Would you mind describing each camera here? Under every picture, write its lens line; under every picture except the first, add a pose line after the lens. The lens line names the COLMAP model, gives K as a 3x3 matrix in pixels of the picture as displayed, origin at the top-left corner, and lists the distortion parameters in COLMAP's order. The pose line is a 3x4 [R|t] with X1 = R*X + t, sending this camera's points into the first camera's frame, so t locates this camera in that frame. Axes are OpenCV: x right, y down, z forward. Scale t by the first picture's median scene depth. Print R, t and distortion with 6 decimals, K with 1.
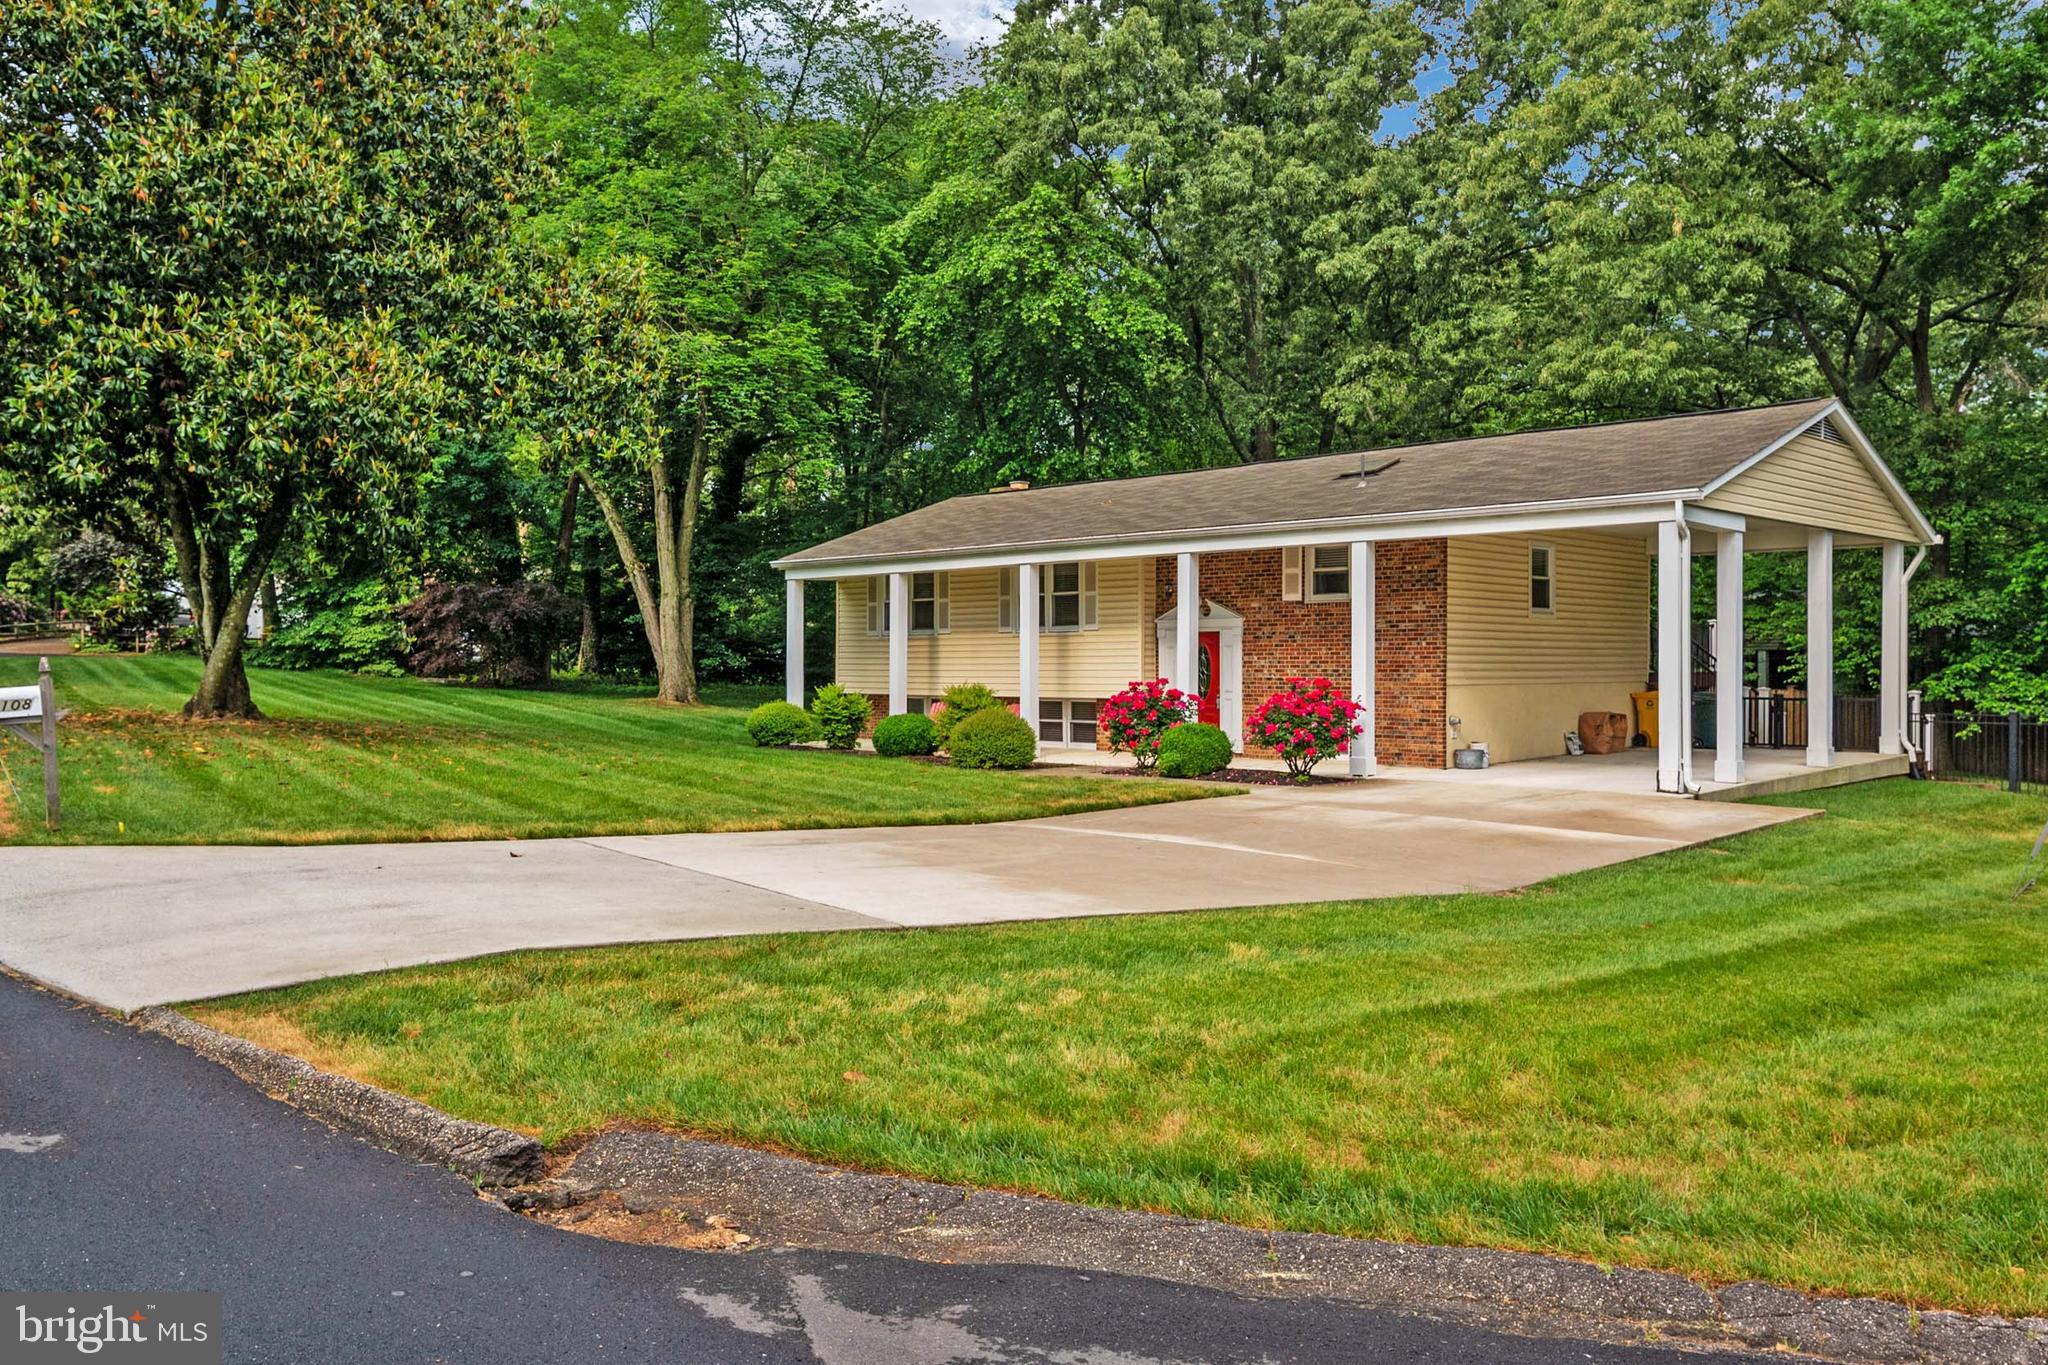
lens RADIAL K [[1573.0, 0, 1024.0], [0, 1573.0, 682.5], [0, 0, 1]] dist [0.003532, 0.001161]
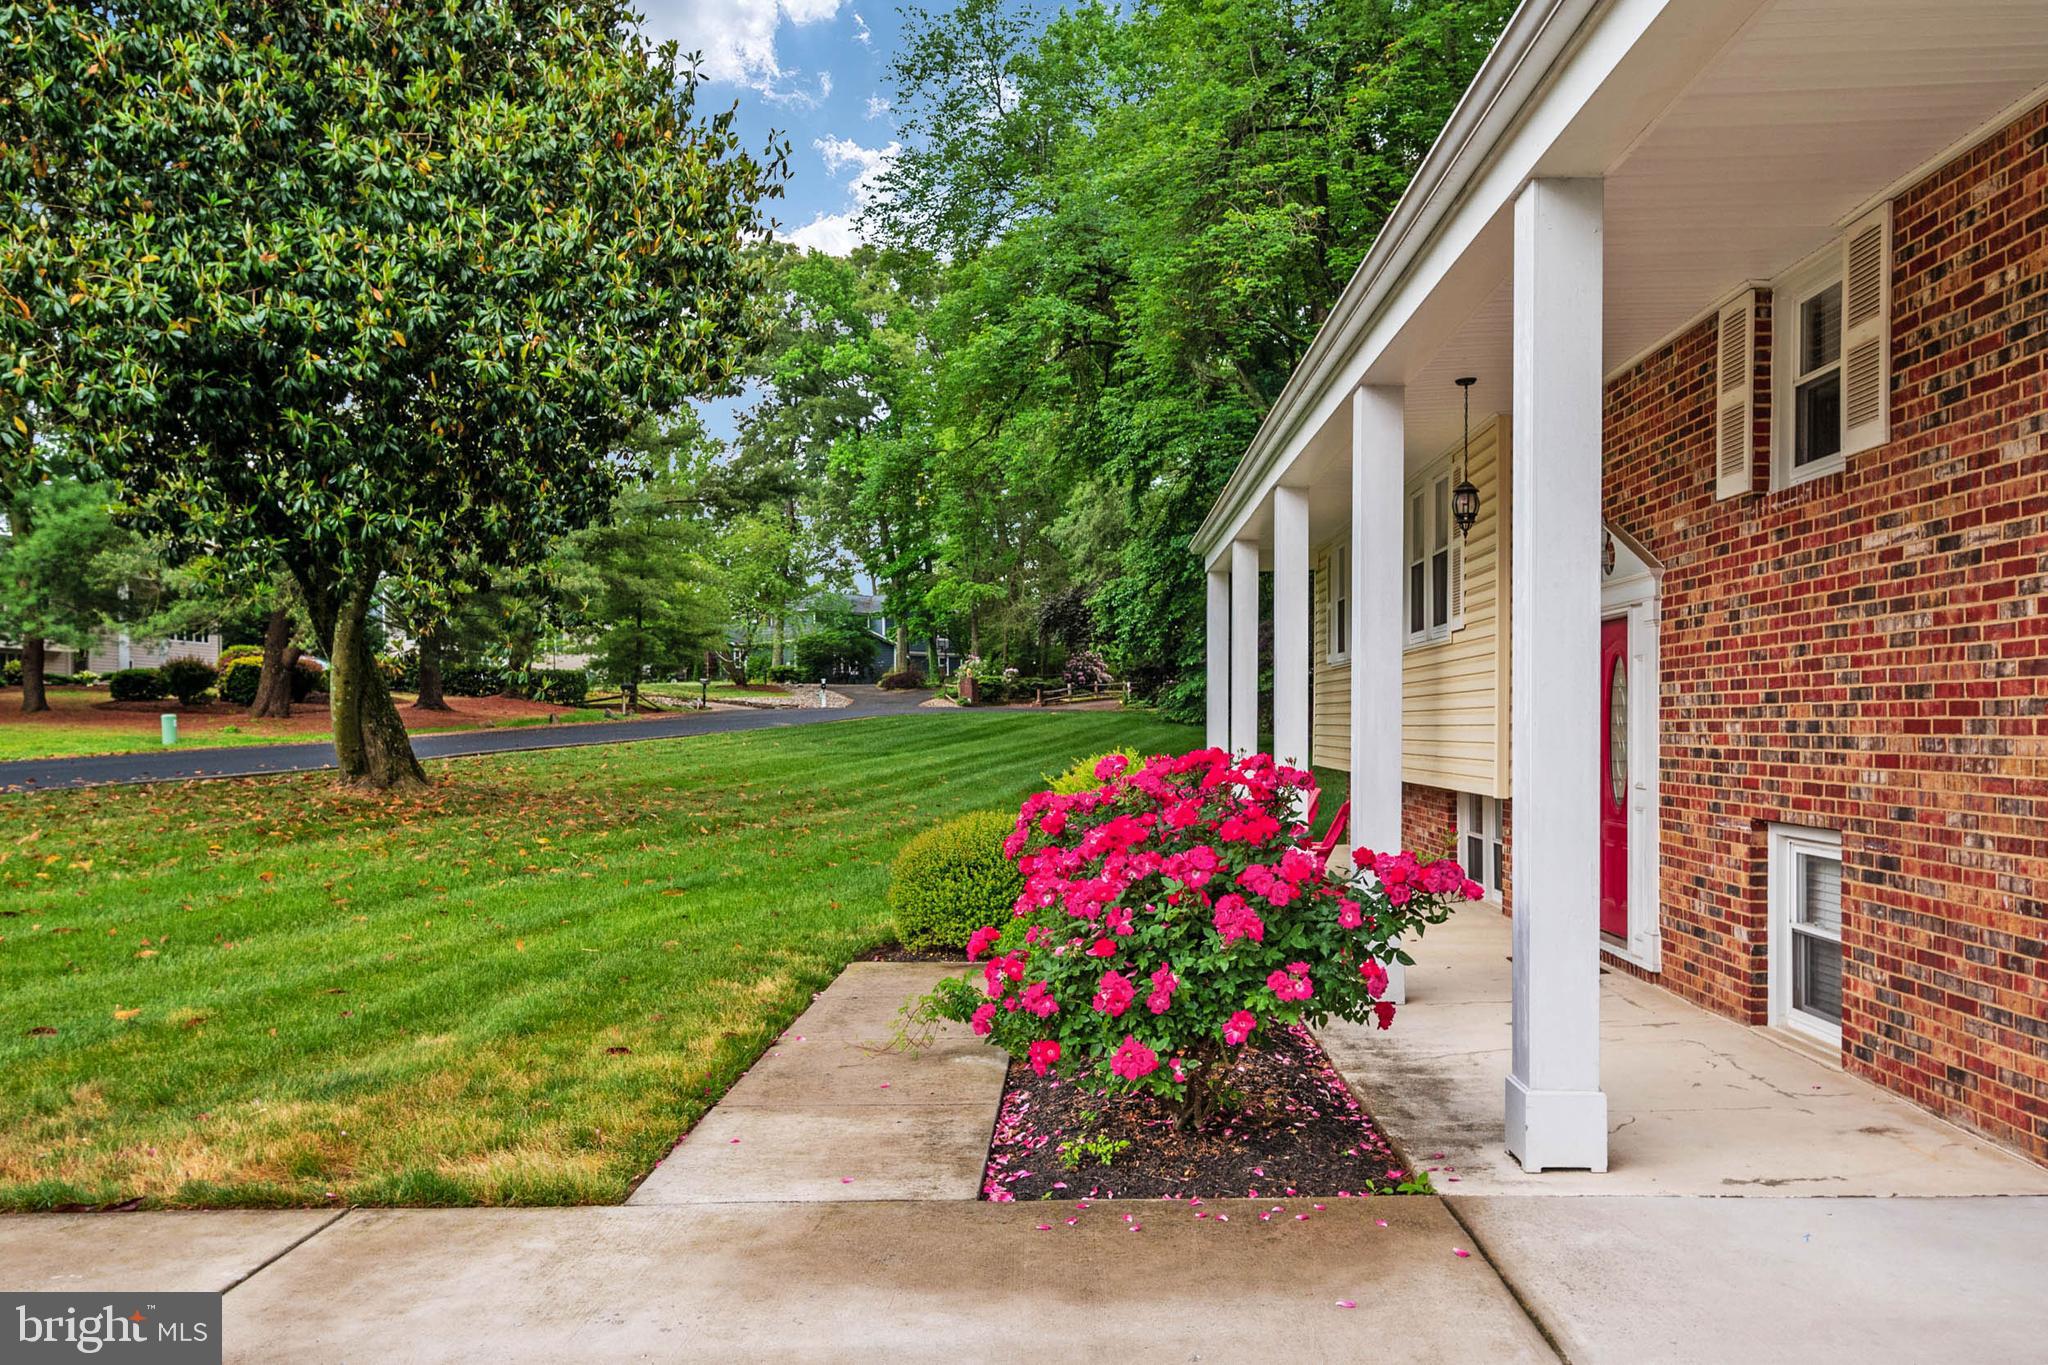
lens RADIAL K [[1573.0, 0, 1024.0], [0, 1573.0, 682.5], [0, 0, 1]] dist [0.003532, 0.001161]
pose [[0.674484, -0.020930, -0.737993, 0.298285], [-0.004761, 0.999454, -0.032696, -0.005329], [0.738274, 0.025566, 0.674016, 0.683005]]
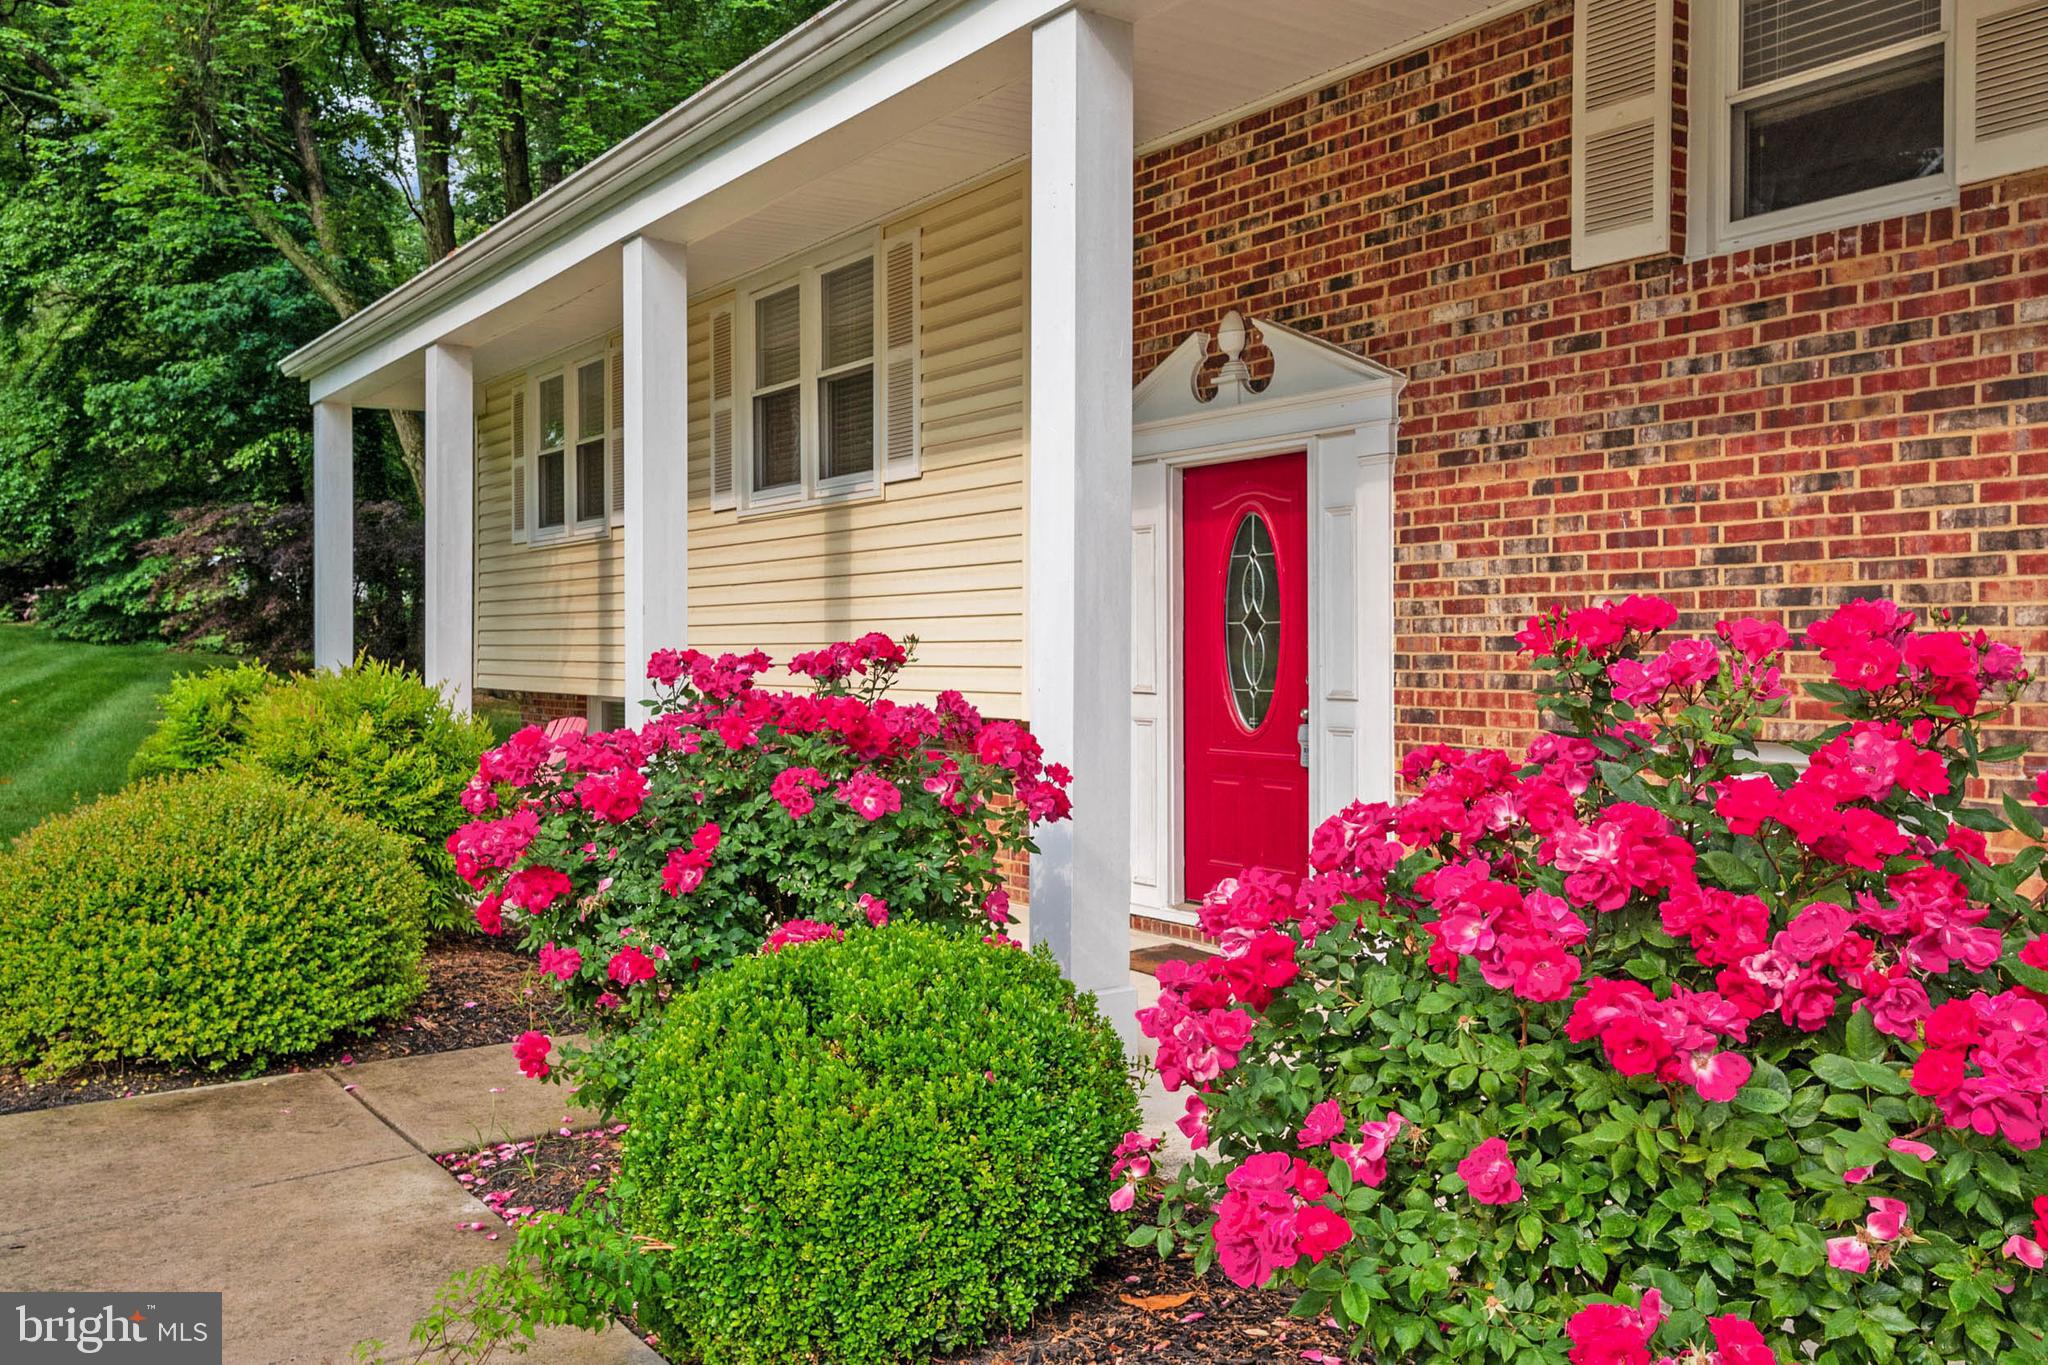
lens RADIAL K [[1689.6, 0, 1027.2], [0, 1689.6, 640.6], [0, 0, 1]] dist [0.037046, 0.001872]
pose [[0.983072, -0.002535, -0.183200, 0.132789], [0.000097, 0.999911, -0.013314, 0.000552], [0.183217, 0.013071, 0.982986, 0.755716]]
